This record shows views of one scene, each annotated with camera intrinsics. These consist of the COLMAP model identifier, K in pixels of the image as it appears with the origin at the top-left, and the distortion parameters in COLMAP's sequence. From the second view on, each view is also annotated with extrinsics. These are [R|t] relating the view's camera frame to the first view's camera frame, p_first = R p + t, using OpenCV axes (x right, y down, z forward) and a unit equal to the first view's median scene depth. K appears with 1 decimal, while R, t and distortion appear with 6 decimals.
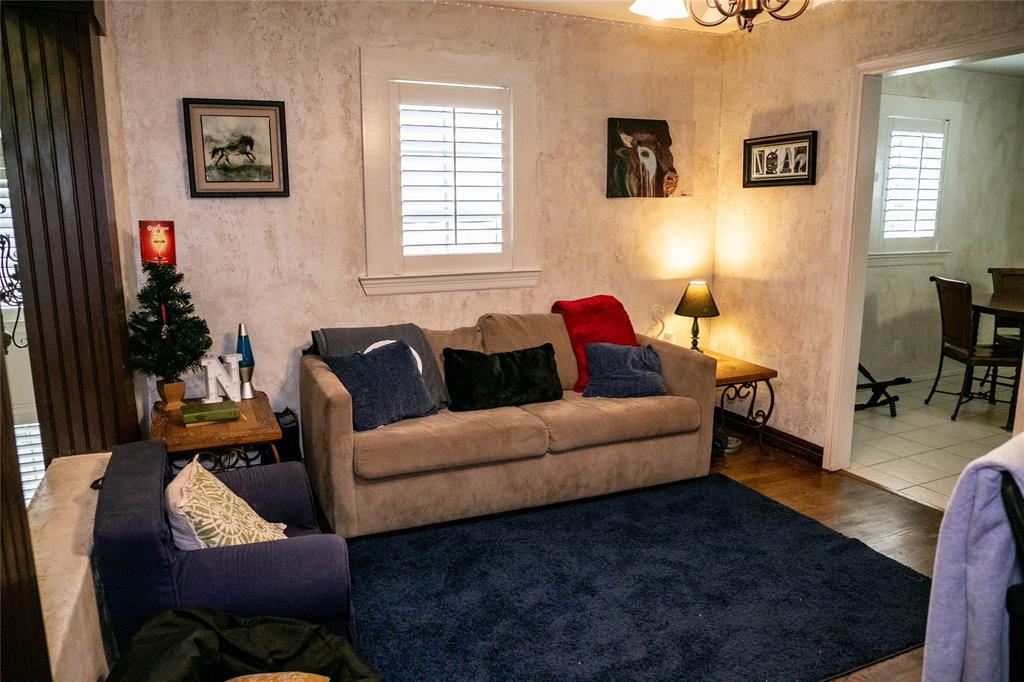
lens RADIAL K [[707.0, 0, 512.0], [0, 707.0, 341.0], [0, 0, 1]] dist [-0.050284, 0.006258]
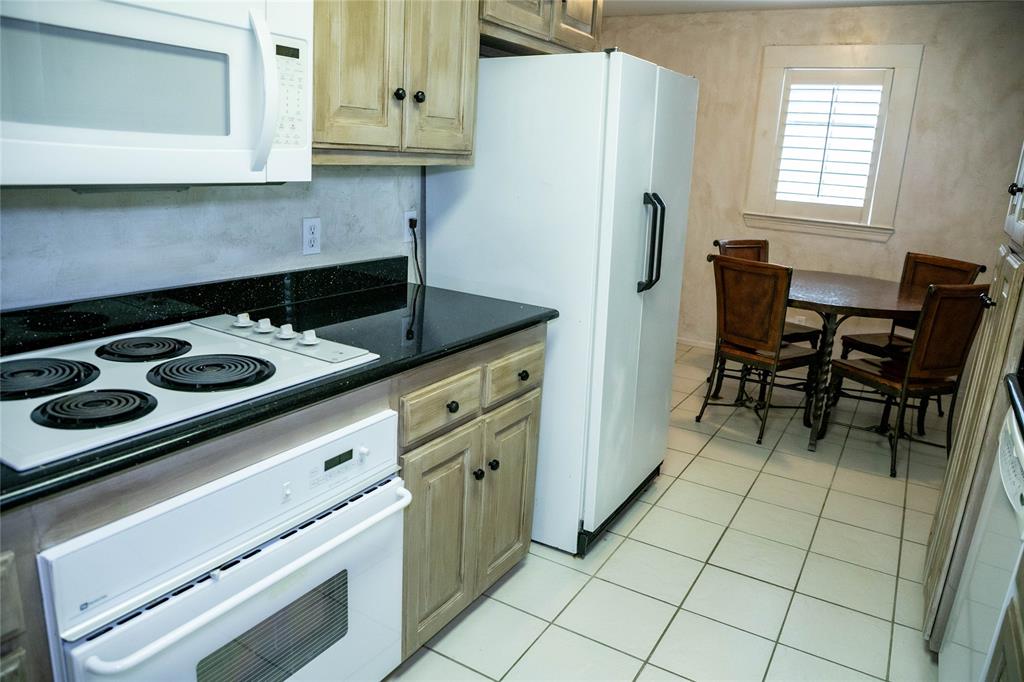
lens RADIAL K [[707.0, 0, 512.0], [0, 707.0, 341.0], [0, 0, 1]] dist [-0.050284, 0.006258]
pose [[0.583132, 0.238029, -0.776724, 1.069544], [-0.218444, 0.966841, 0.132292, -0.010923], [0.782457, 0.092527, 0.615791, 0.152151]]
